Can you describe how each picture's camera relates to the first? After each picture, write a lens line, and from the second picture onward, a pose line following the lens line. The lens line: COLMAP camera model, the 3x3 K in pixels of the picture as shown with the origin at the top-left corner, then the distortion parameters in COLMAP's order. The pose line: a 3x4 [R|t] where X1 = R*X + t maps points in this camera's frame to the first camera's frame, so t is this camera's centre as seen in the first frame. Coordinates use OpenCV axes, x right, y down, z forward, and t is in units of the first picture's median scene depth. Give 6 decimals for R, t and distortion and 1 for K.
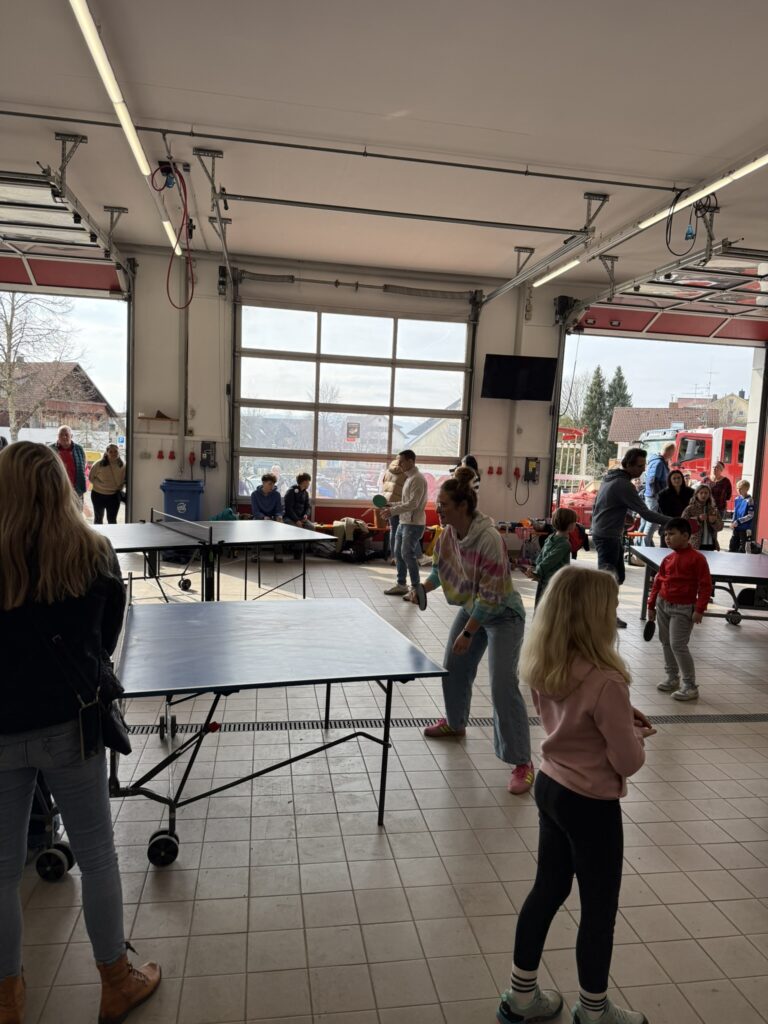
lens RADIAL K [[721.8, 0, 378.5], [0, 721.8, 514.4], [0, 0, 1]] dist [0.115973, -0.169717]
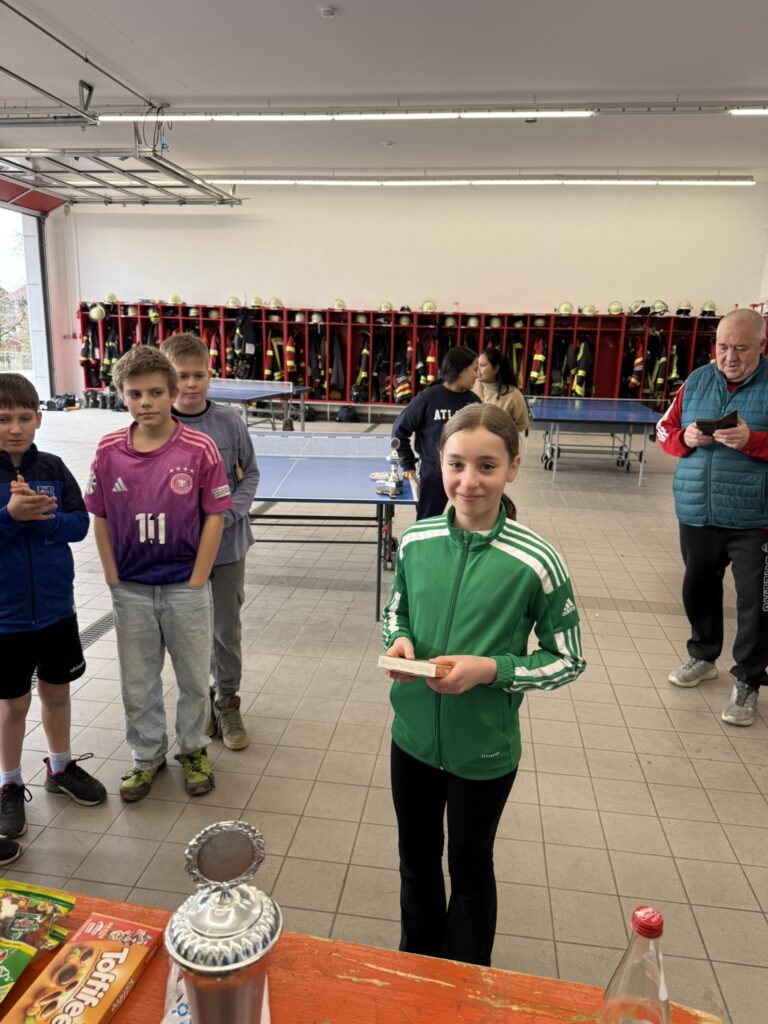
lens RADIAL K [[724.2, 0, 384.0], [0, 724.2, 512.0], [0, 0, 1]] dist [0.107075, -0.155228]
pose [[0.301127, -0.258550, 0.917864, -0.547507], [0.079583, 0.965997, 0.246000, -0.022559], [-0.950257, -0.001031, 0.311464, 0.134154]]
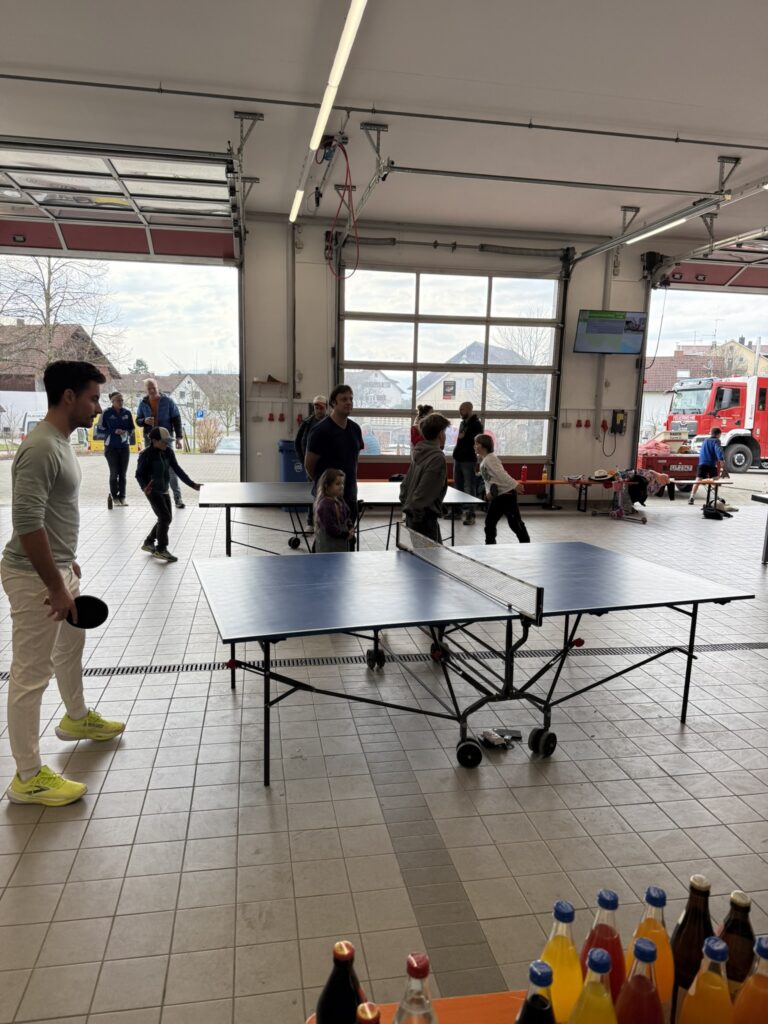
lens RADIAL K [[719.2, 0, 371.9], [0, 719.2, 526.0], [0, 0, 1]] dist [0.085242, -0.149376]
pose [[0.999668, -0.025689, 0.002191, -0.158390], [0.025448, 0.996783, 0.075999, -0.000781], [-0.004136, -0.075918, 0.997105, -0.051560]]
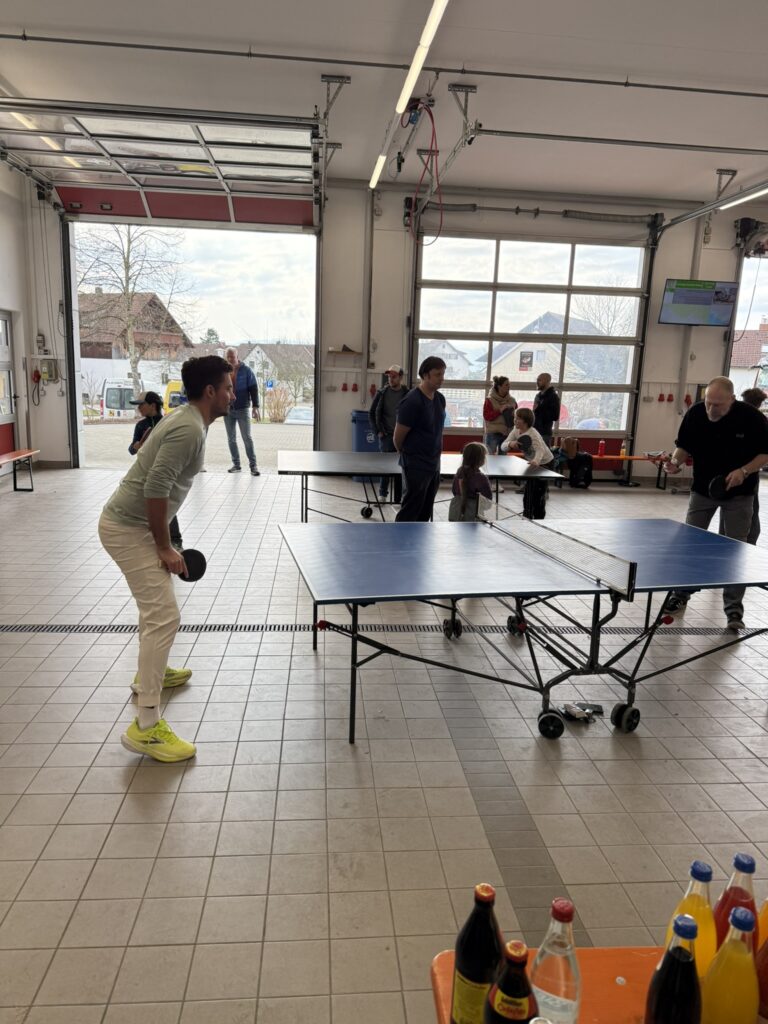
lens RADIAL K [[717.2, 0, 372.7], [0, 717.2, 529.0], [0, 0, 1]] dist [0.085399, -0.142862]
pose [[0.996550, 0.005504, -0.082807, -0.169360], [0.004229, 0.993135, 0.116897, 0.000732], [0.082882, -0.116844, 0.989686, -0.053845]]
